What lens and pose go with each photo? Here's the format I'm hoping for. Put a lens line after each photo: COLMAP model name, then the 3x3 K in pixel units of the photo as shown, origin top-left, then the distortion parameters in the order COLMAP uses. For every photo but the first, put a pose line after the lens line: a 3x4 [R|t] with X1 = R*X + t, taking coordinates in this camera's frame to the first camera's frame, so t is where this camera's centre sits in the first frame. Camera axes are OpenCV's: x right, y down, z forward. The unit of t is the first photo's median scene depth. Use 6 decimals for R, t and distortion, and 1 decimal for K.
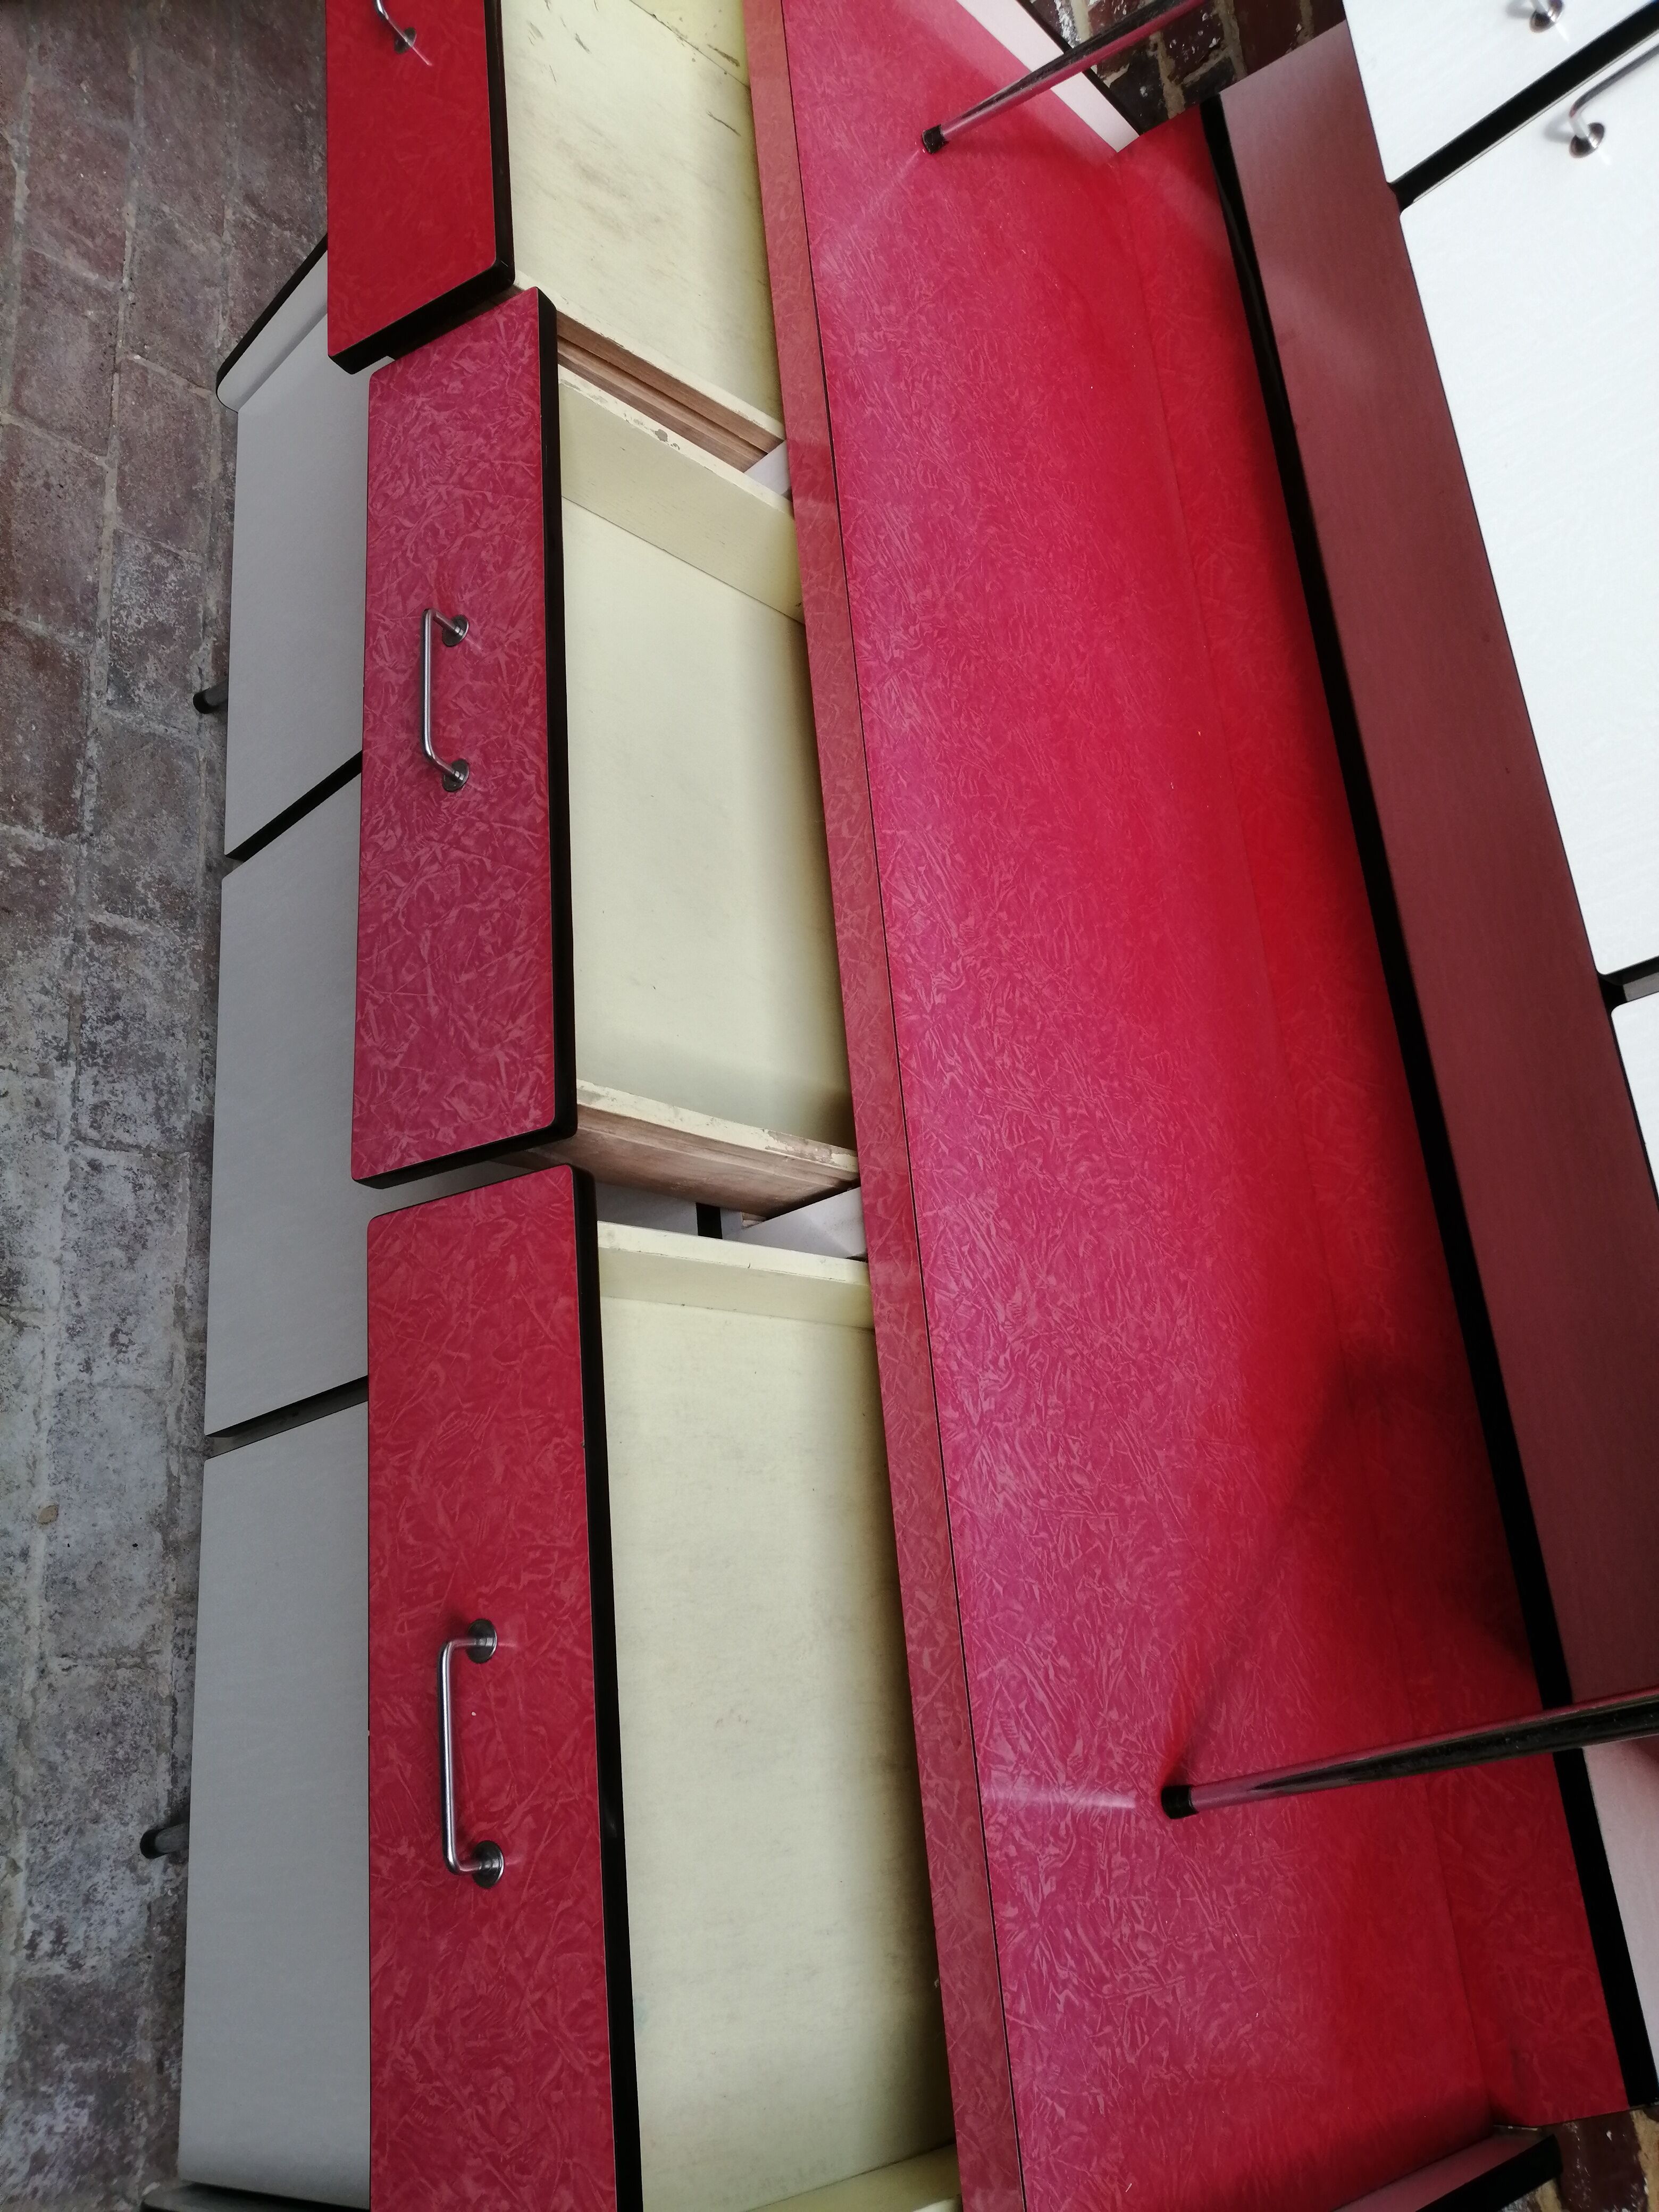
lens RADIAL K [[1713.7, 0, 846.3], [0, 1713.7, 1112.0], [0, 0, 1]] dist [0.016030, -0.019561]
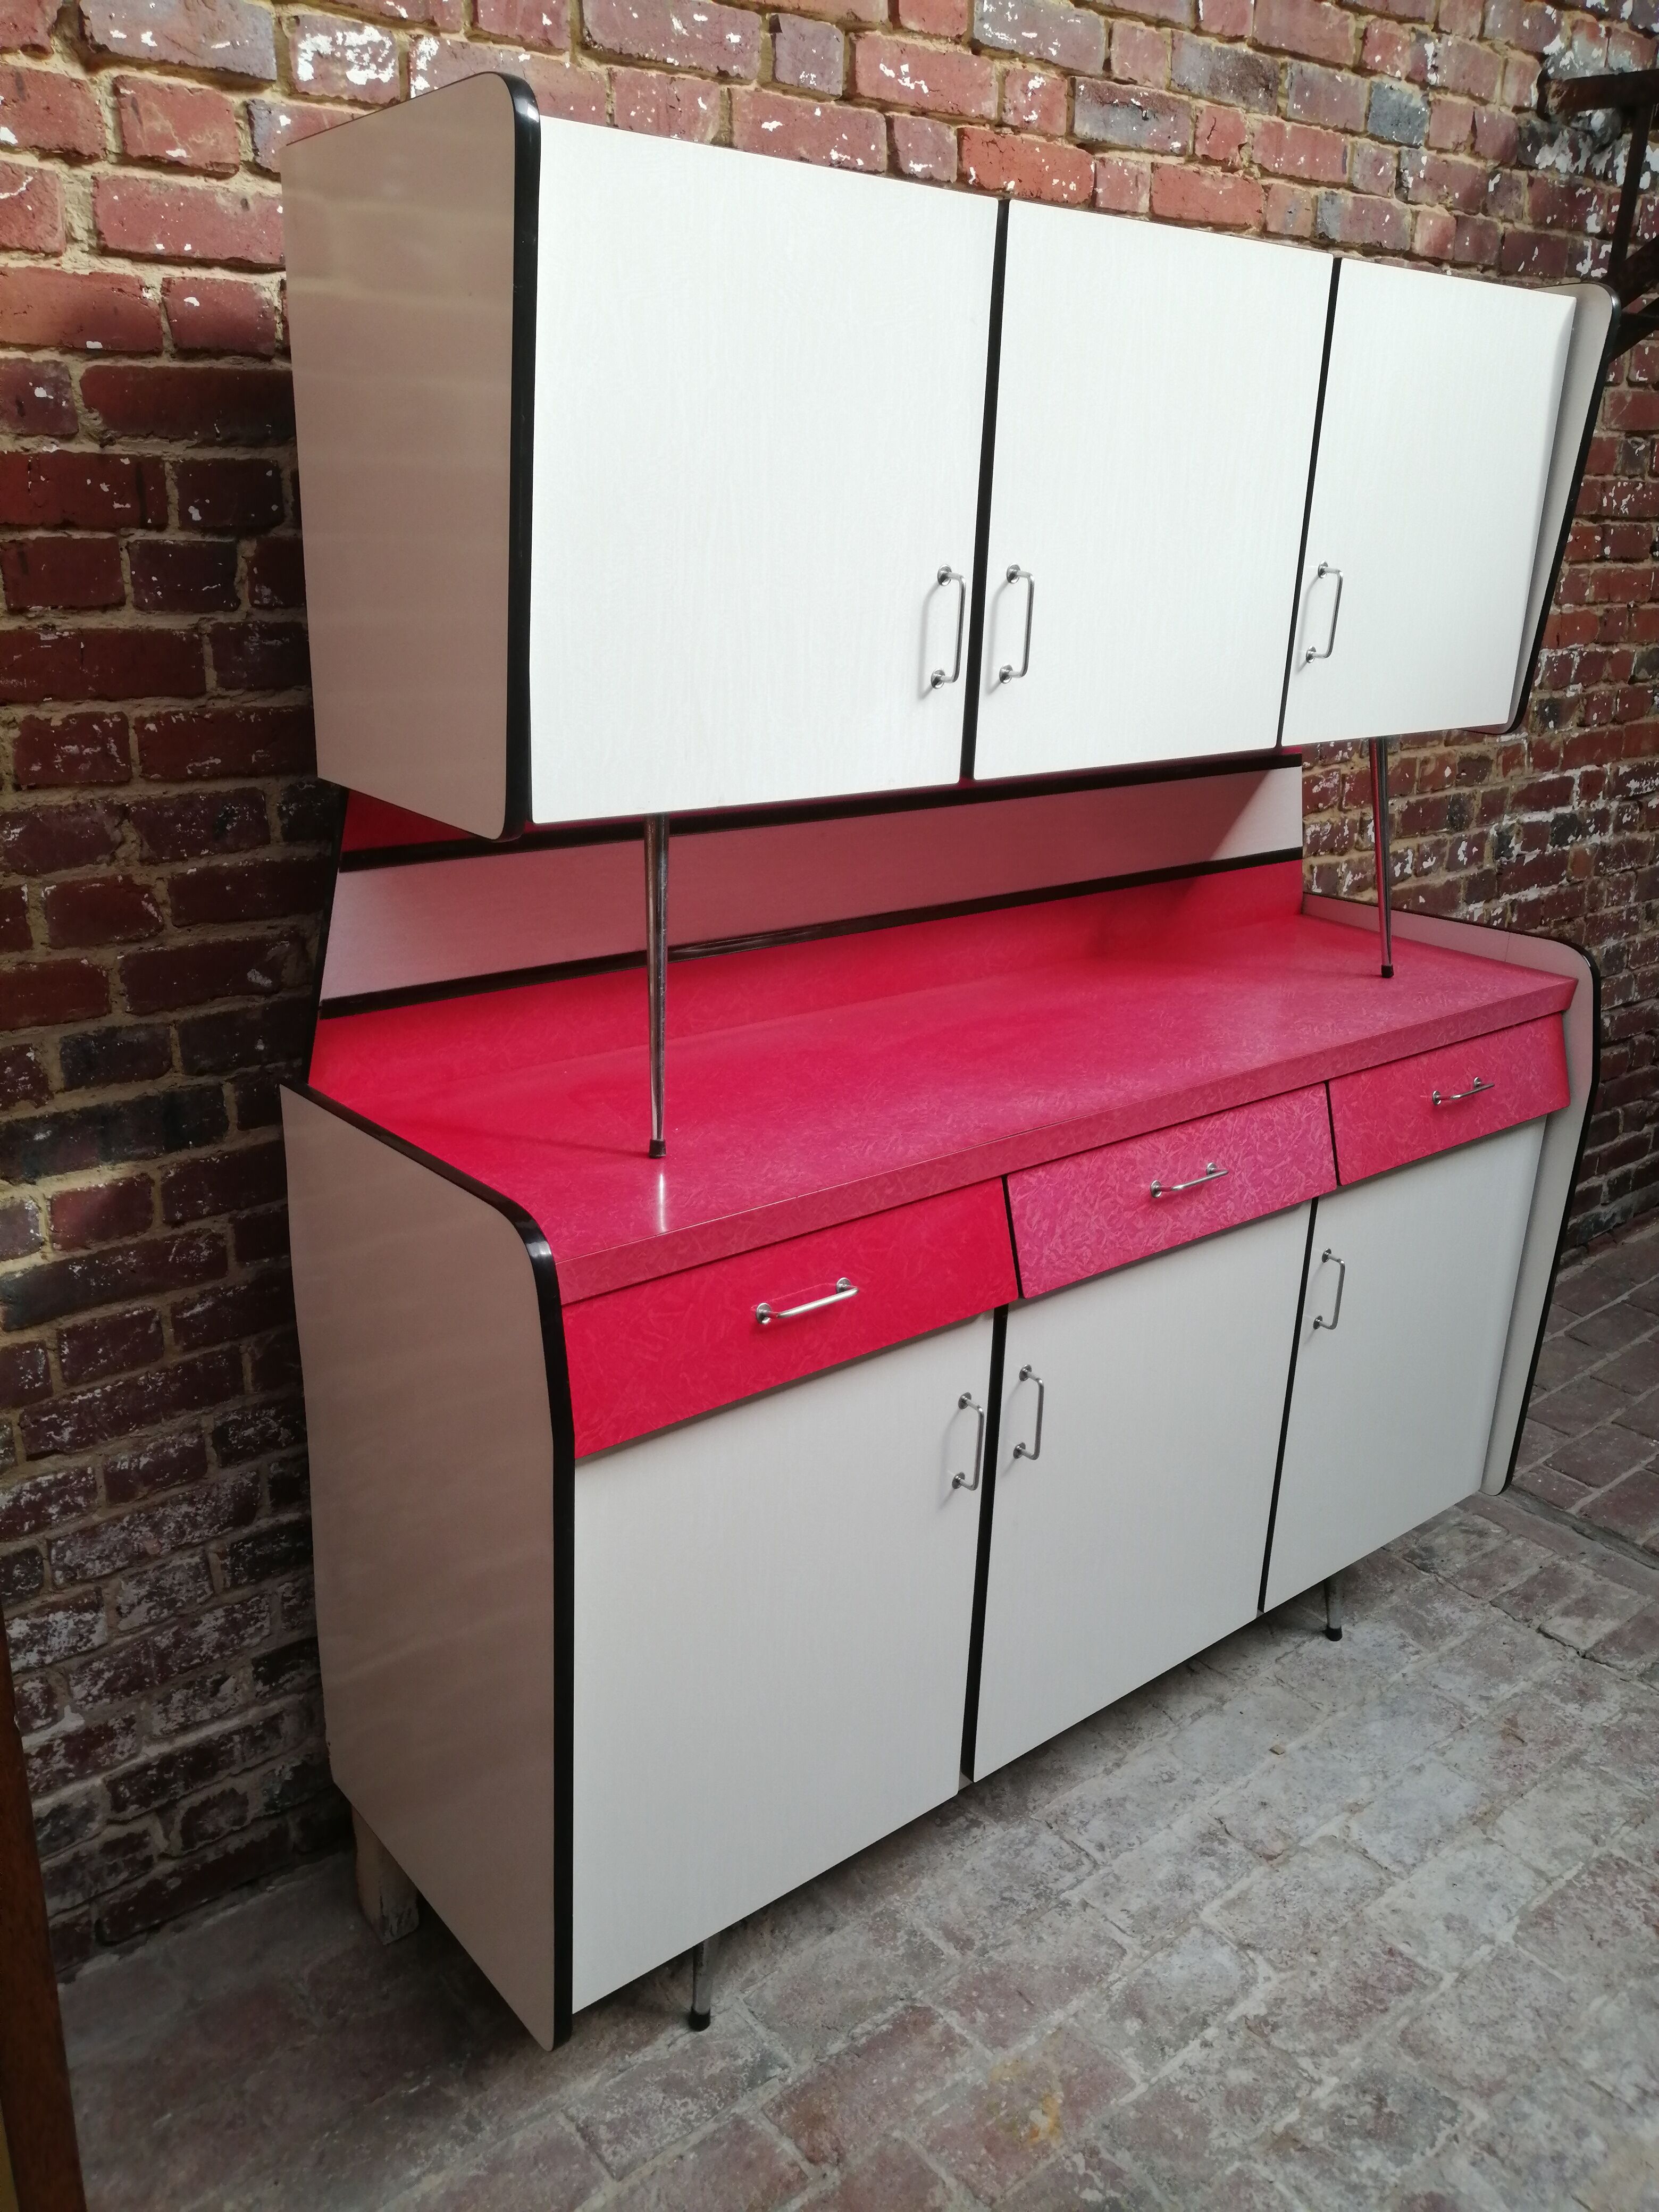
lens RADIAL K [[1713.7, 0, 823.3], [0, 1713.7, 1097.5], [0, 0, 1]] dist [0.016030, -0.019561]
pose [[-0.343229, -0.879982, 0.328367, -0.514683], [0.610069, 0.056950, 0.790299, -2.053168], [-0.714150, 0.471580, 0.517303, 0.360365]]
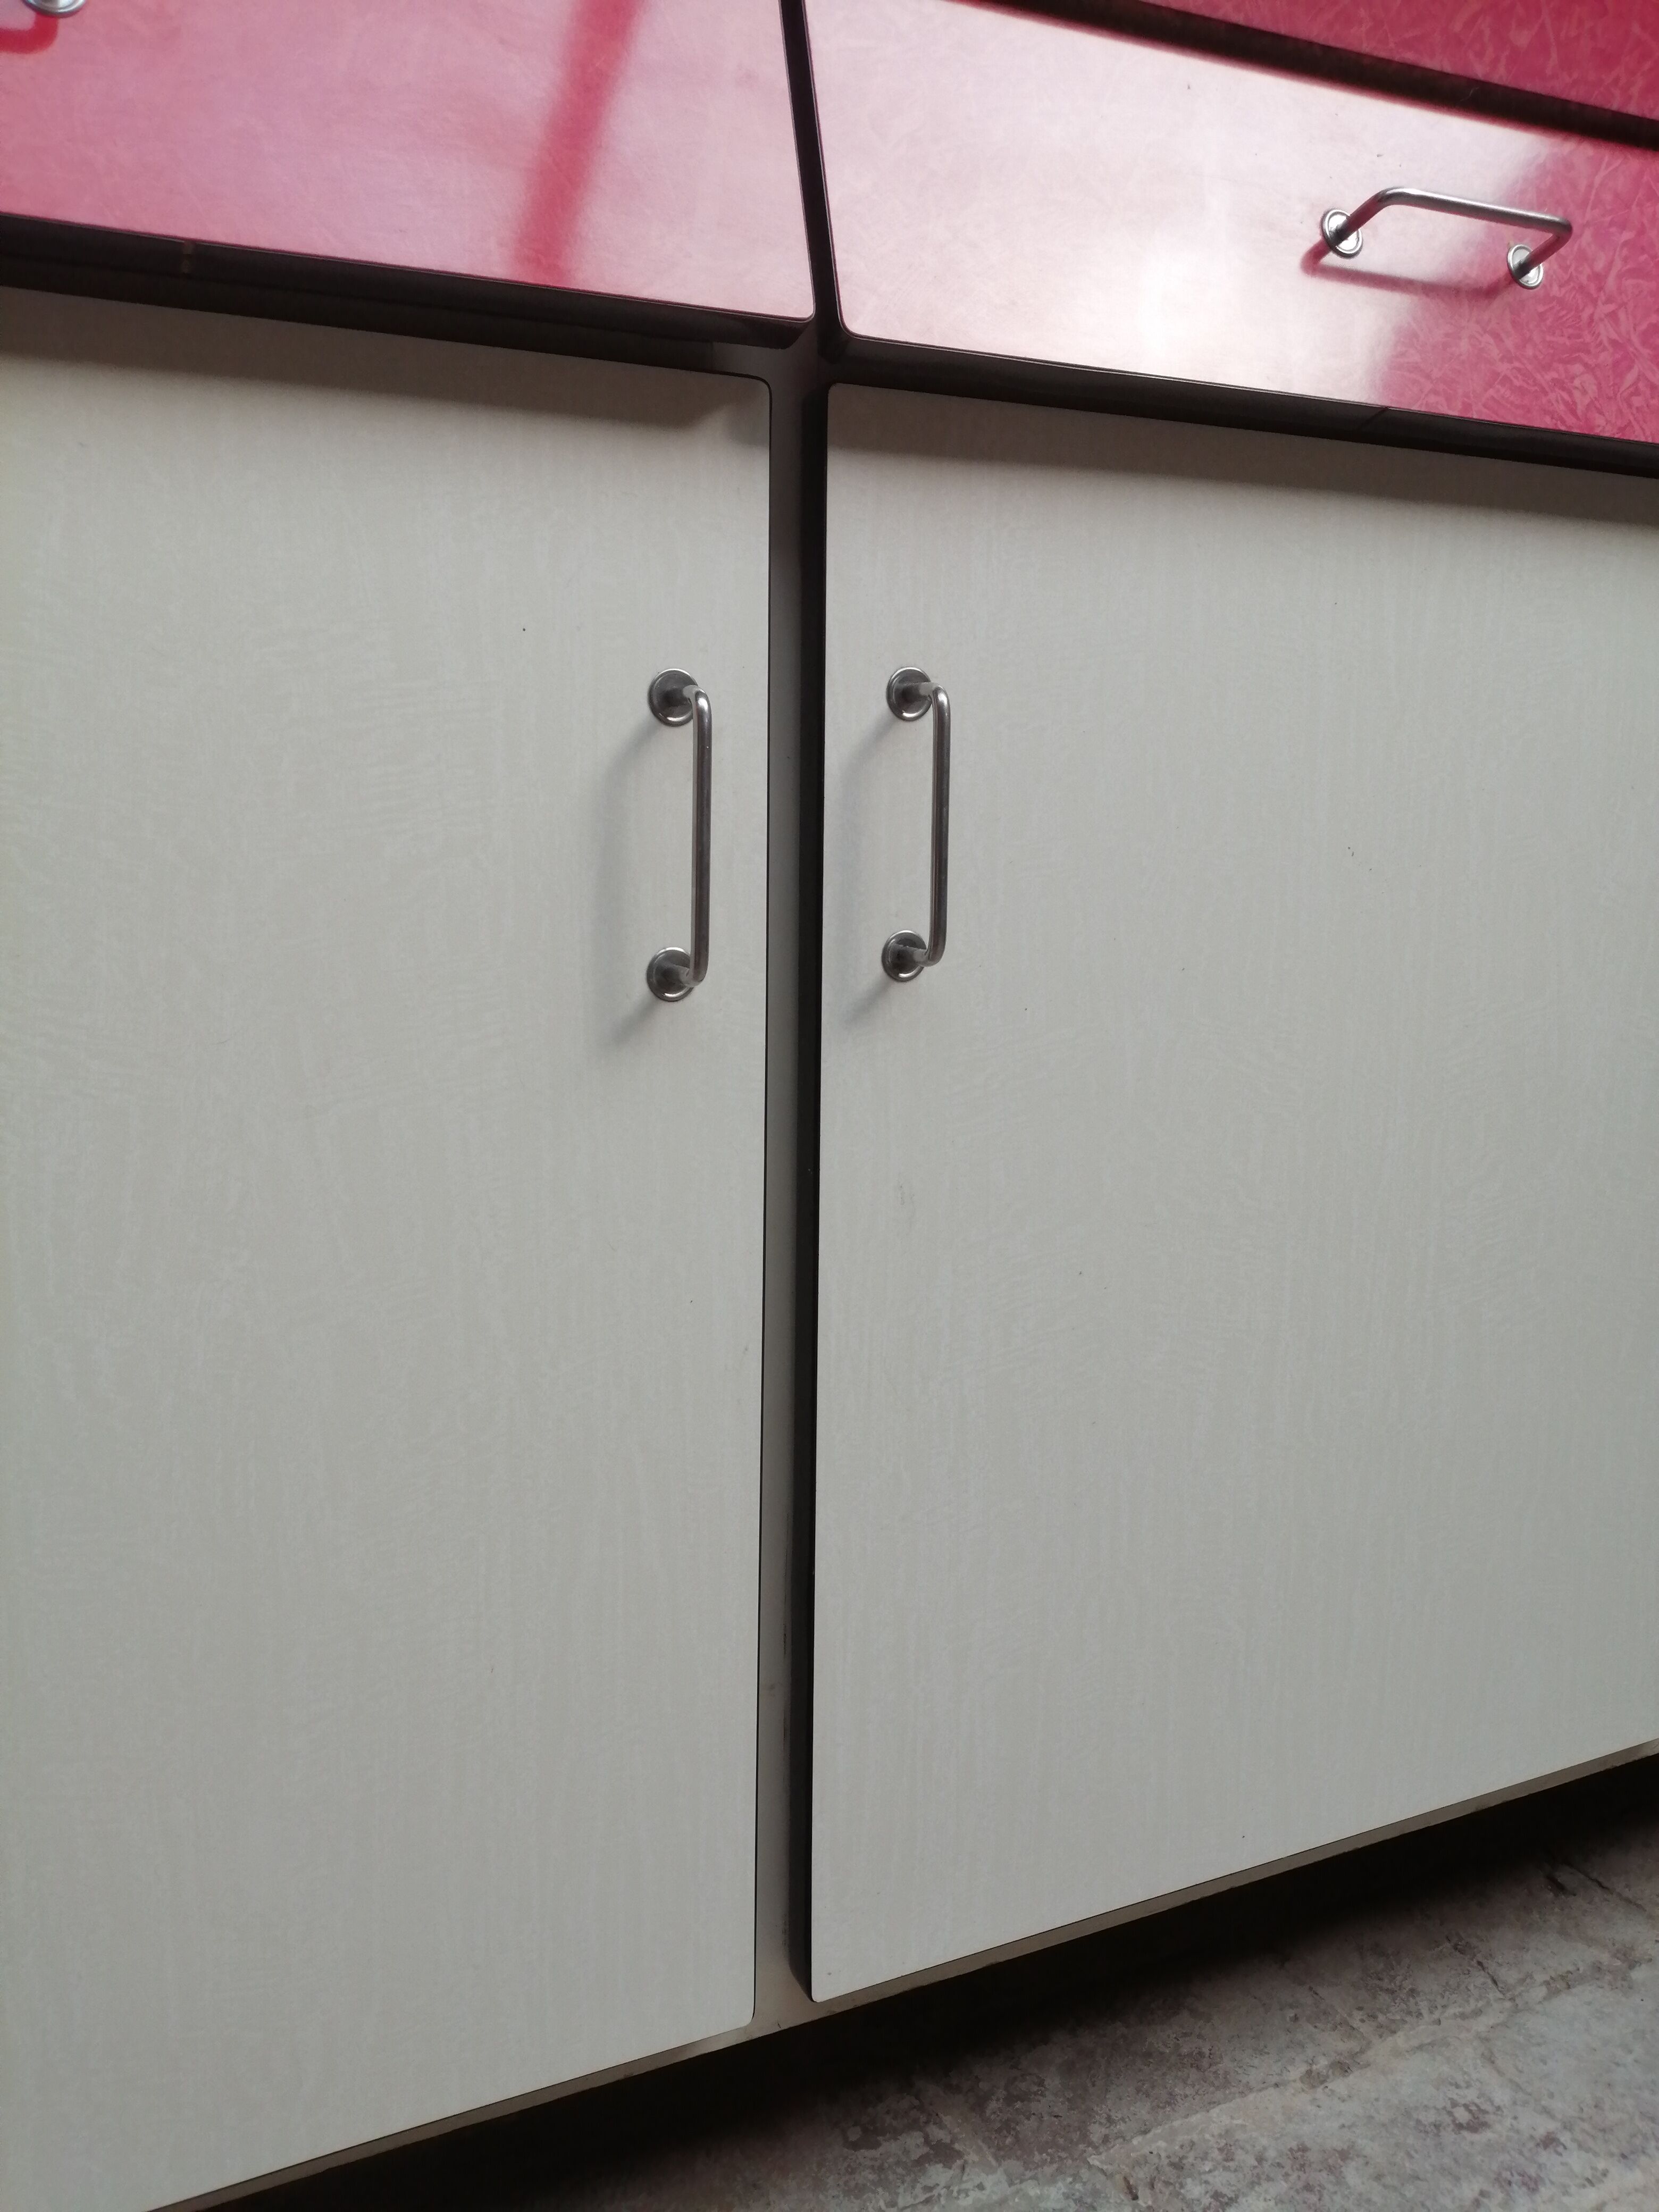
lens RADIAL K [[1713.7, 0, 809.0], [0, 1713.7, 1089.8], [0, 0, 1]] dist [0.016030, -0.019561]
pose [[-0.202474, -0.819525, 0.536082, -0.700364], [0.778157, 0.197705, 0.596142, -0.749299], [-0.594539, 0.537859, 0.597689, 1.061345]]
